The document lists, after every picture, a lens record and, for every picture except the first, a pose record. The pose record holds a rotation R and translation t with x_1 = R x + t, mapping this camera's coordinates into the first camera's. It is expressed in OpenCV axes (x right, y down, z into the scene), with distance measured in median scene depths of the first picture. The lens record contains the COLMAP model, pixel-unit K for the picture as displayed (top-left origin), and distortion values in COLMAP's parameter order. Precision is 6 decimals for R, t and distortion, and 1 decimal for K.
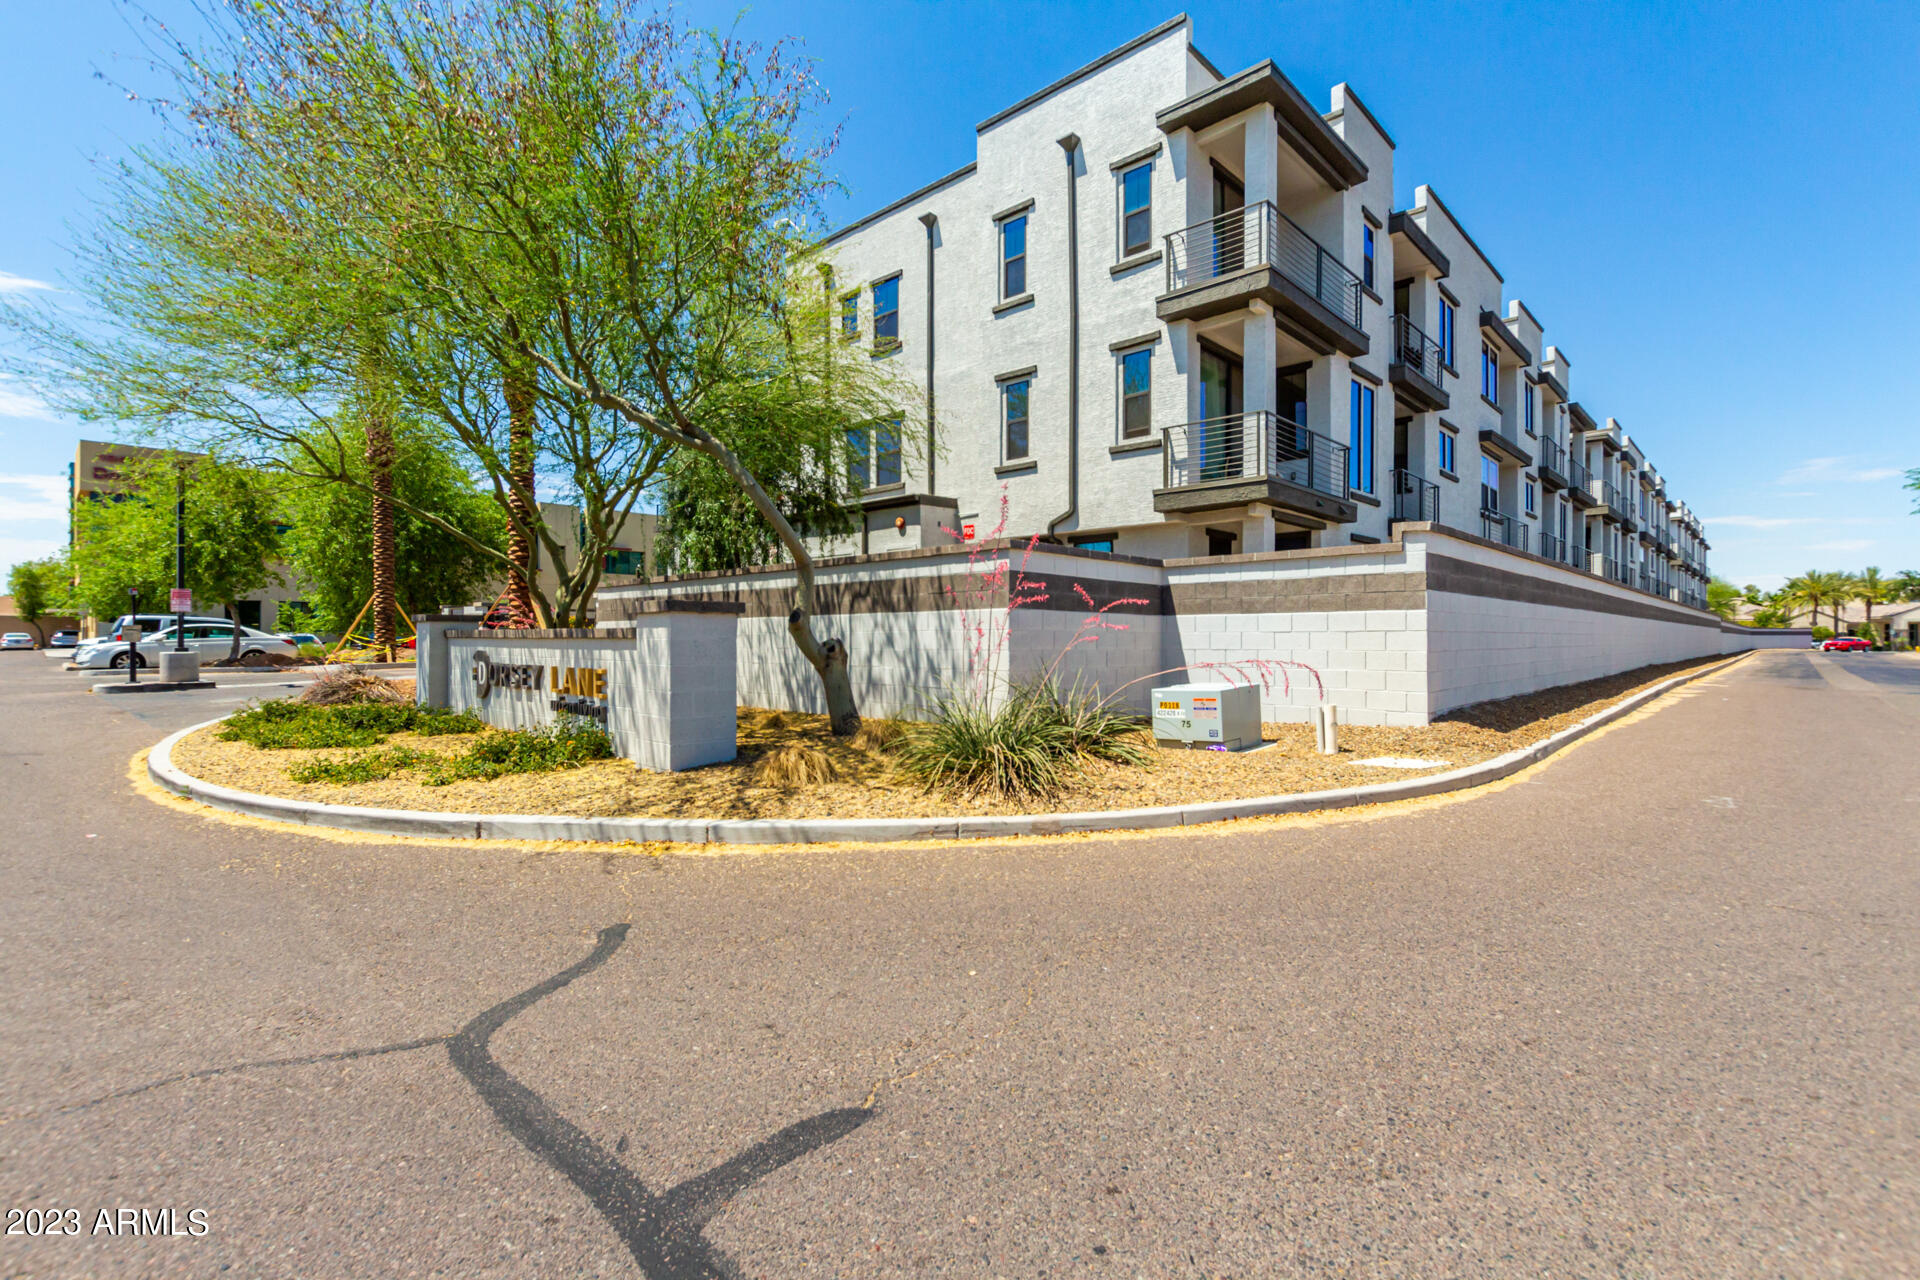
lens RADIAL K [[847.8, 0, 964.2], [0, 847.8, 641.7], [0, 0, 1]] dist [0.004508, -0.000148]
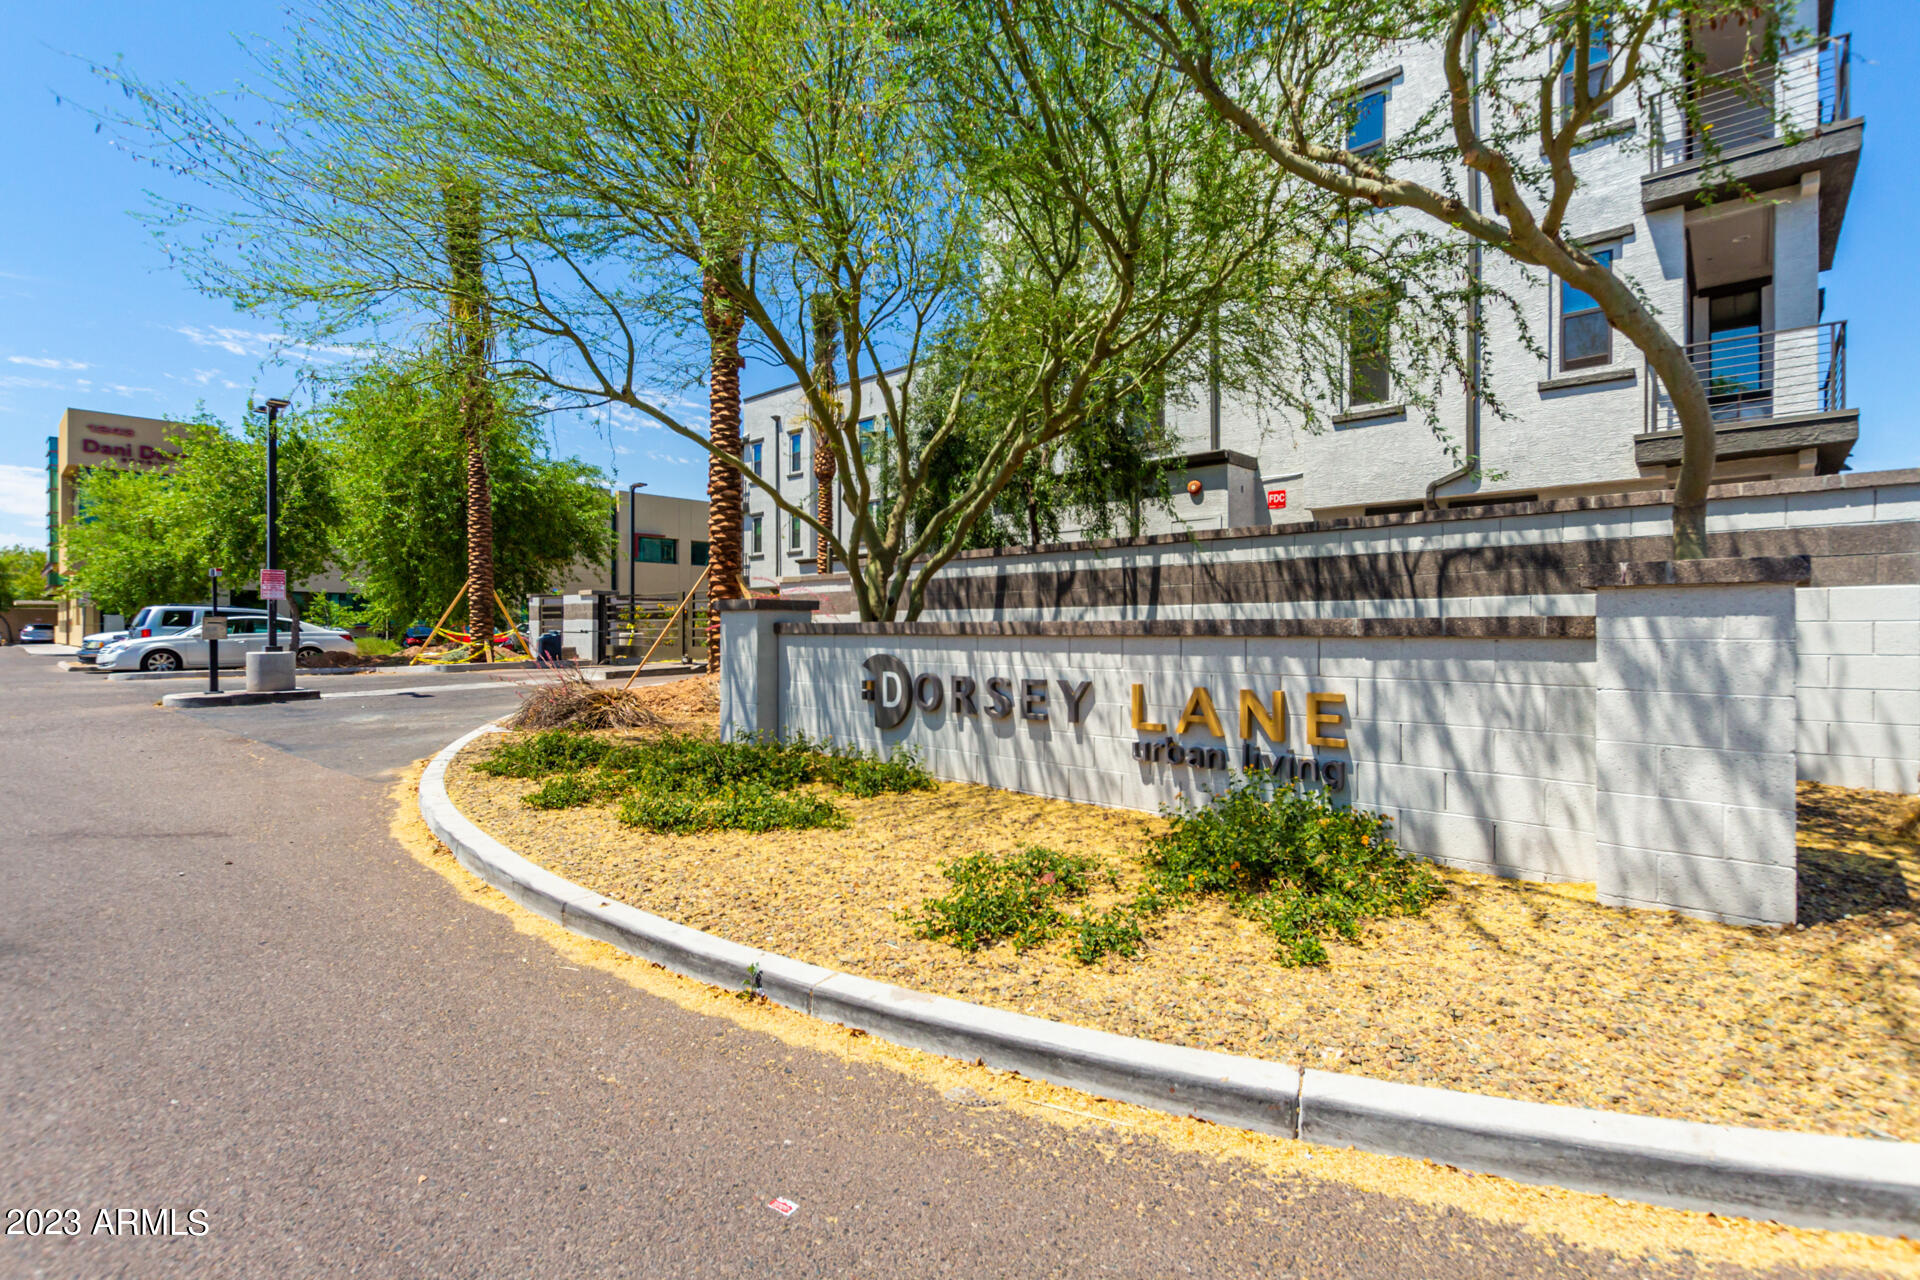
lens RADIAL K [[847.8, 0, 955.8], [0, 847.8, 632.0], [0, 0, 1]] dist [0.004508, -0.000148]
pose [[0.999668, -0.001232, 0.025721, -0.321277], [0.001300, 0.999996, -0.002644, -0.002942], [-0.025718, 0.002676, 0.999666, 0.214772]]
